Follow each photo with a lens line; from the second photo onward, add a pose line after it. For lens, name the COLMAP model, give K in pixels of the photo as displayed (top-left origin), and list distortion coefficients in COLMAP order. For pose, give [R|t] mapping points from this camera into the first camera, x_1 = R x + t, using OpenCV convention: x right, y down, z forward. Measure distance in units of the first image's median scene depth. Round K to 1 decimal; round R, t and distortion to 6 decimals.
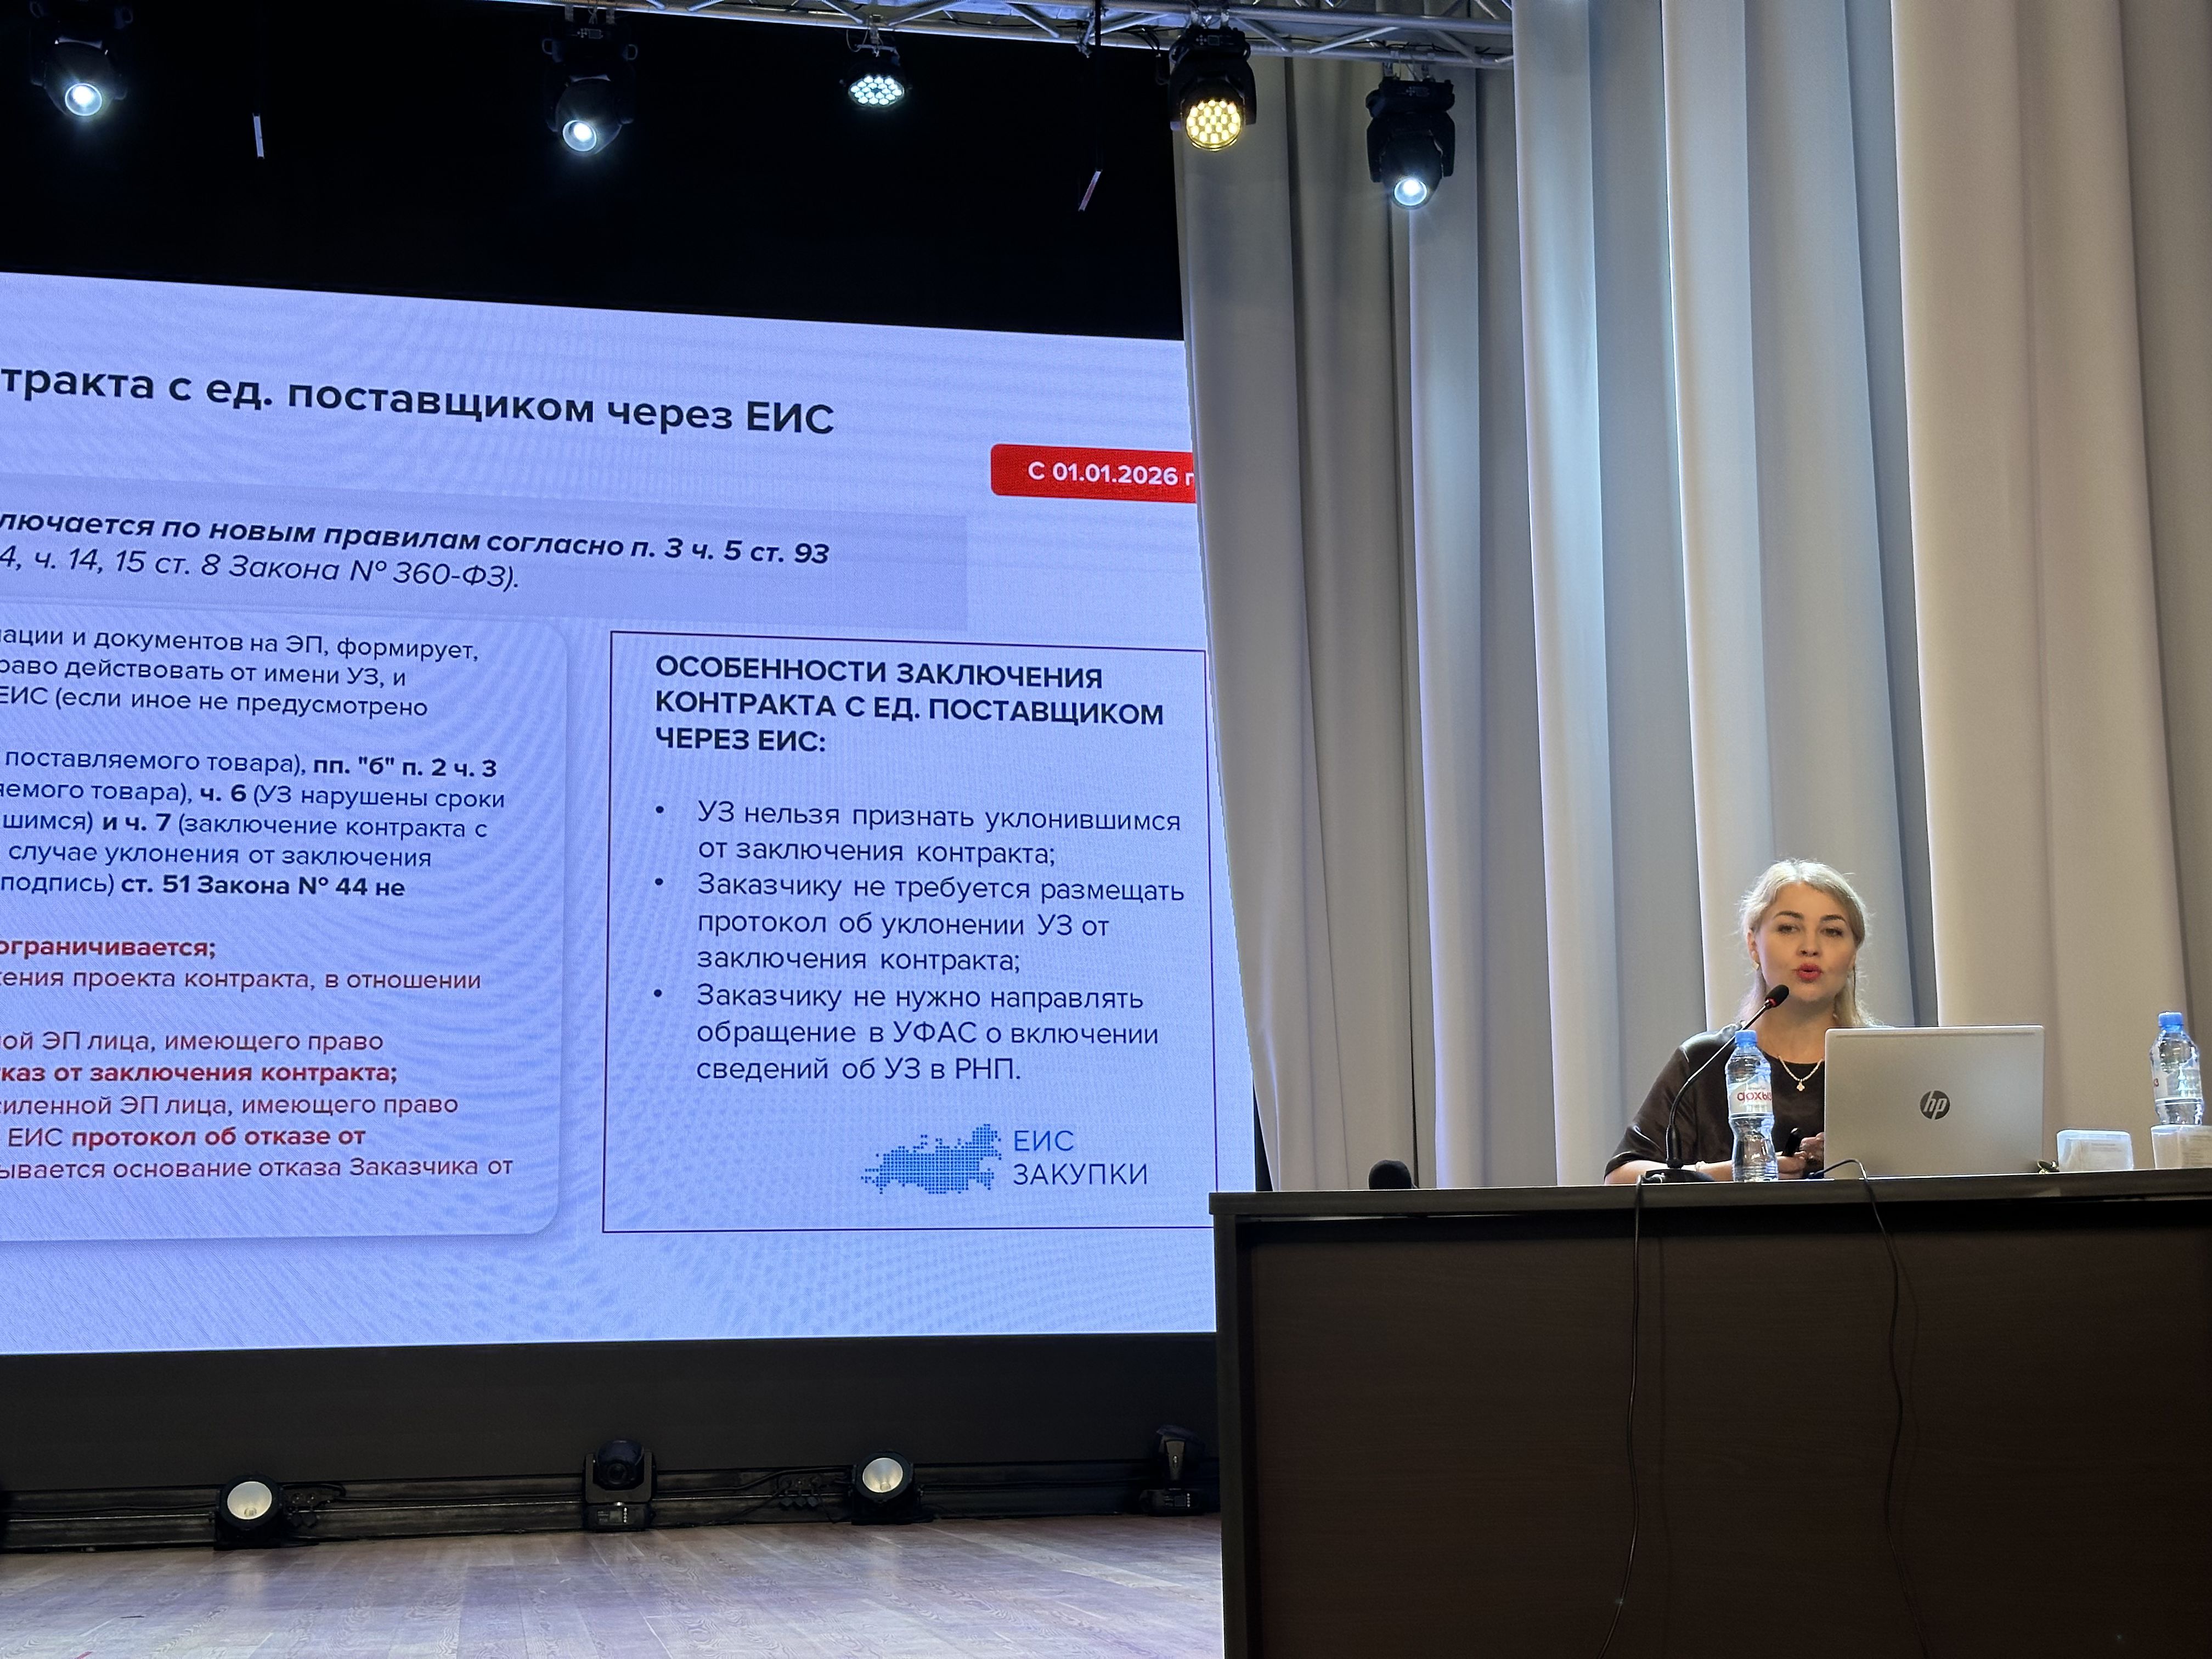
lens RADIAL K [[2898.0, 0, 1109.6], [0, 2898.0, 824.4], [0, 0, 1]] dist [0.135114, 0.000000]
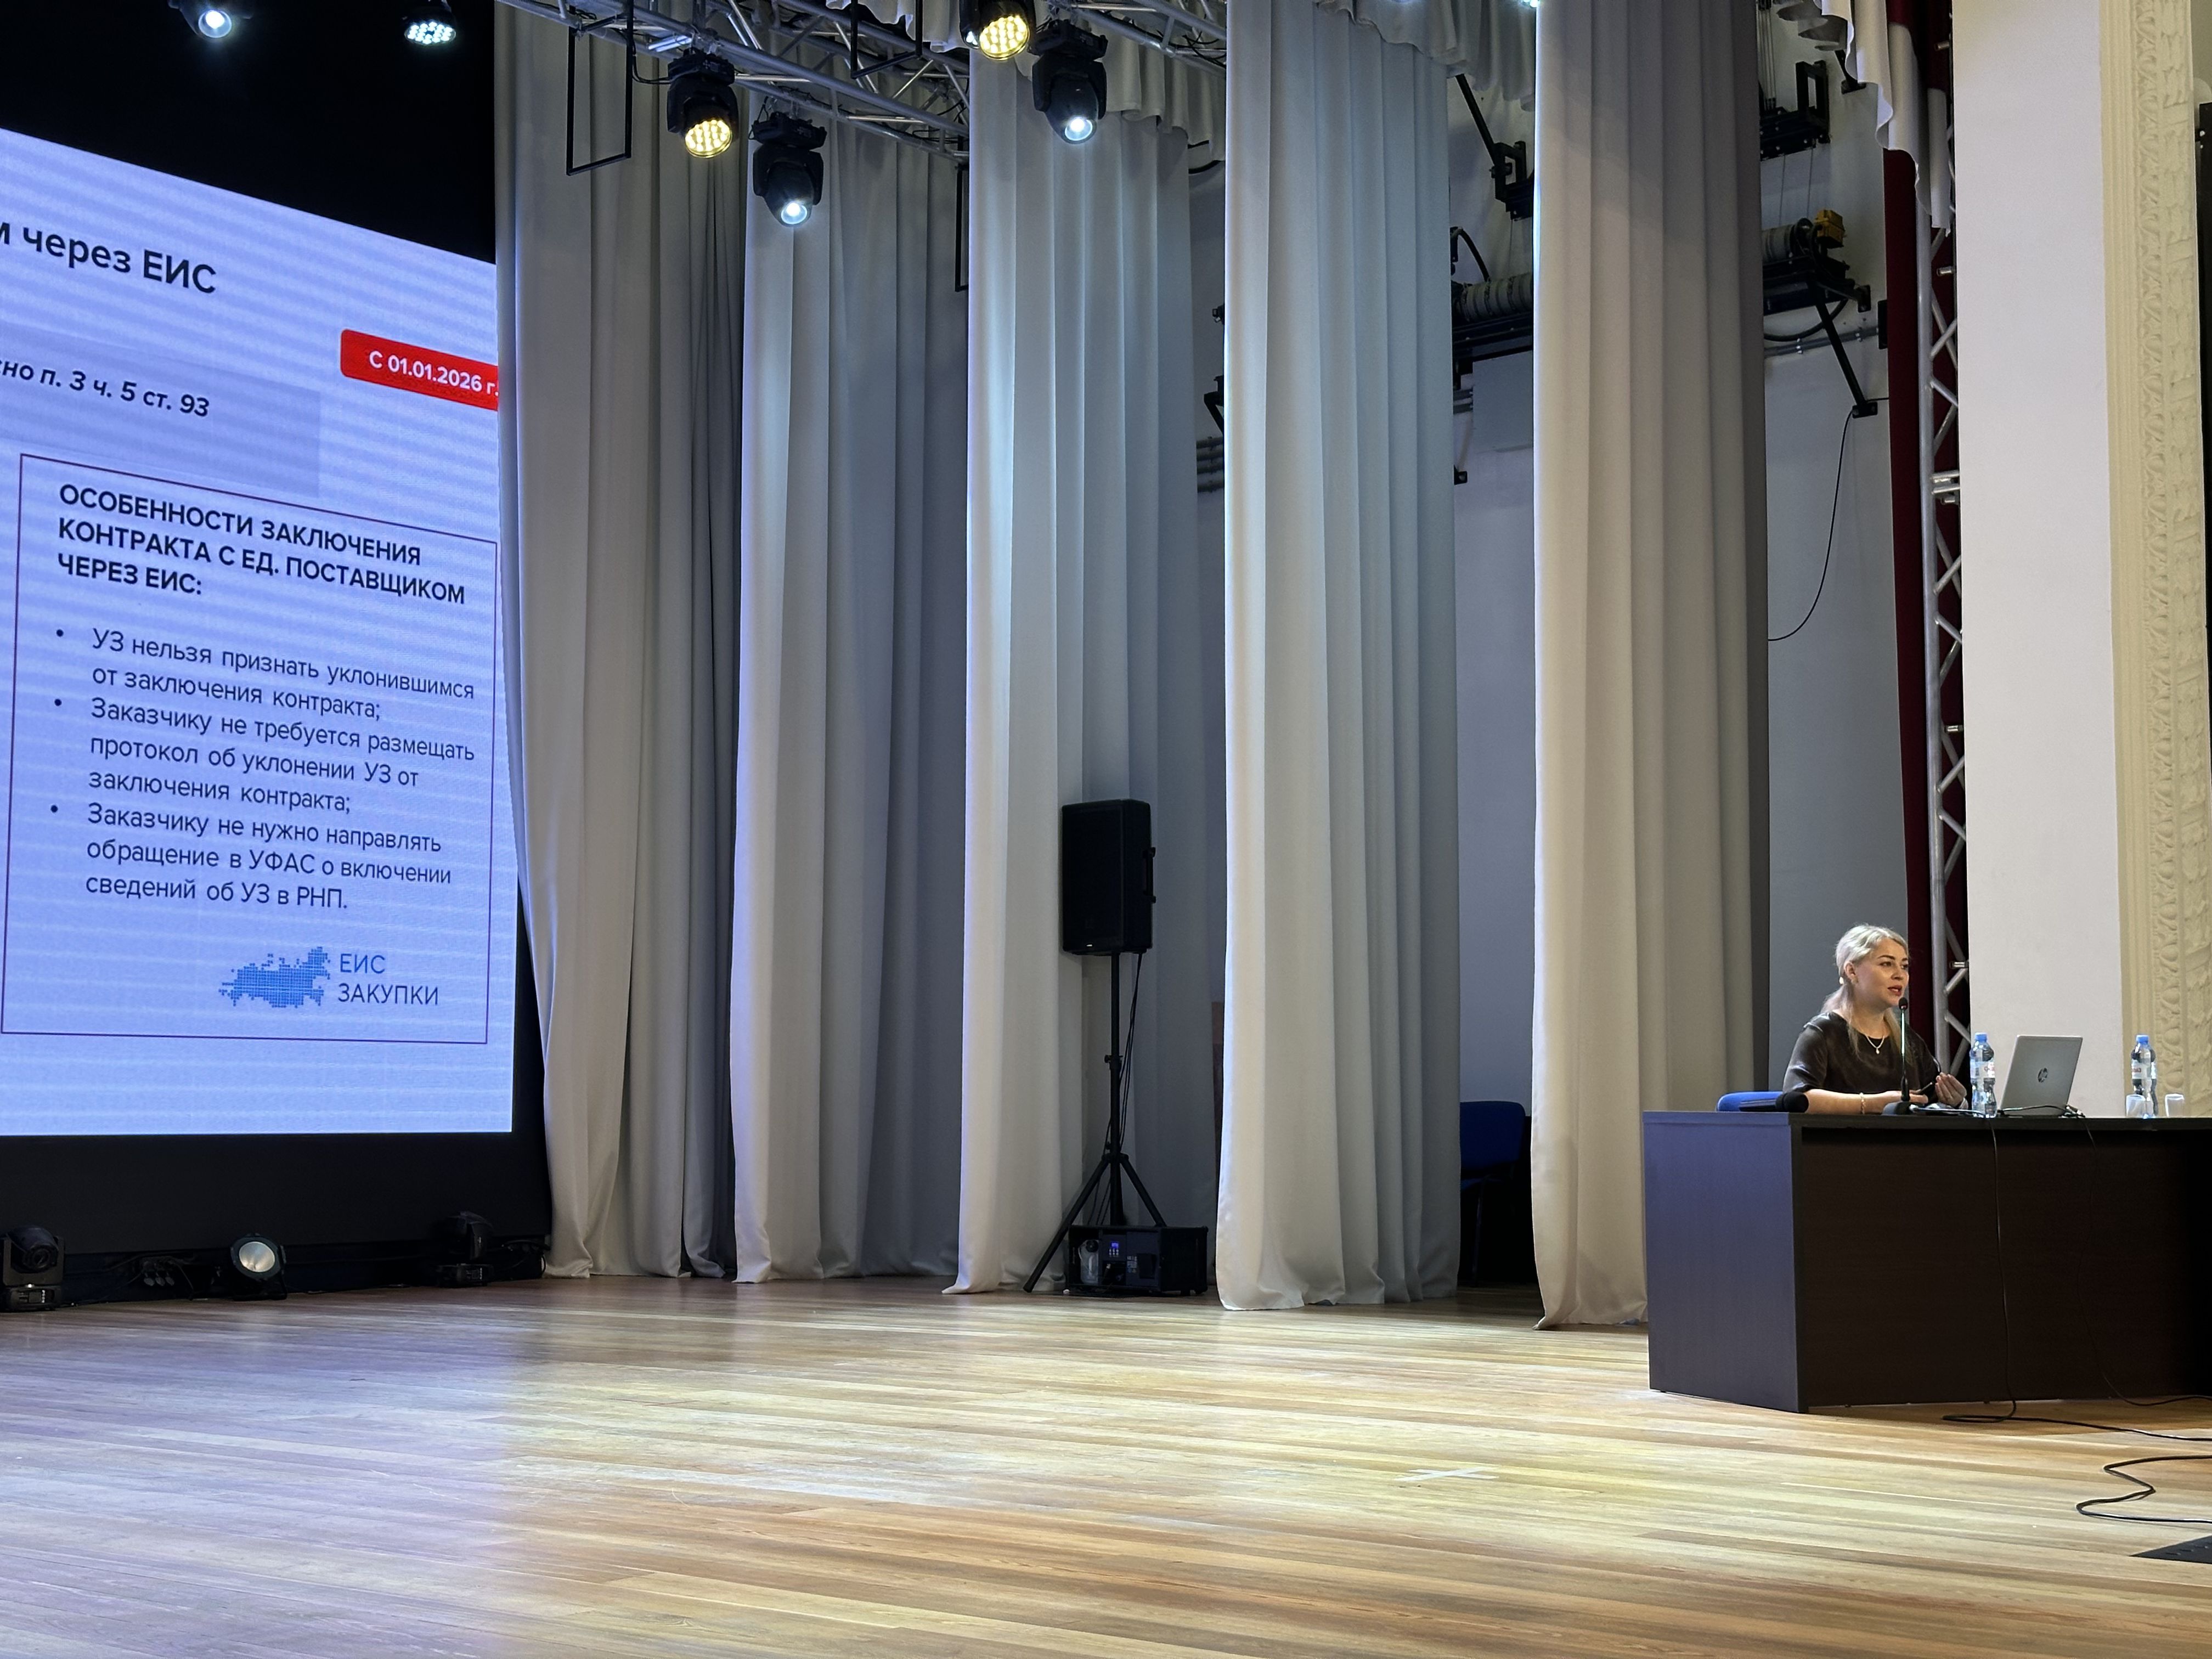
lens RADIAL K [[3030.3, 0, 1100.8], [0, 3030.3, 823.6], [0, 0, 1]] dist [0.100173, 0.000000]
pose [[0.773686, 0.073419, 0.629301, -0.550462], [-0.113888, 0.993200, 0.024145, -0.006292], [-0.623249, -0.090350, 0.776787, -0.092781]]
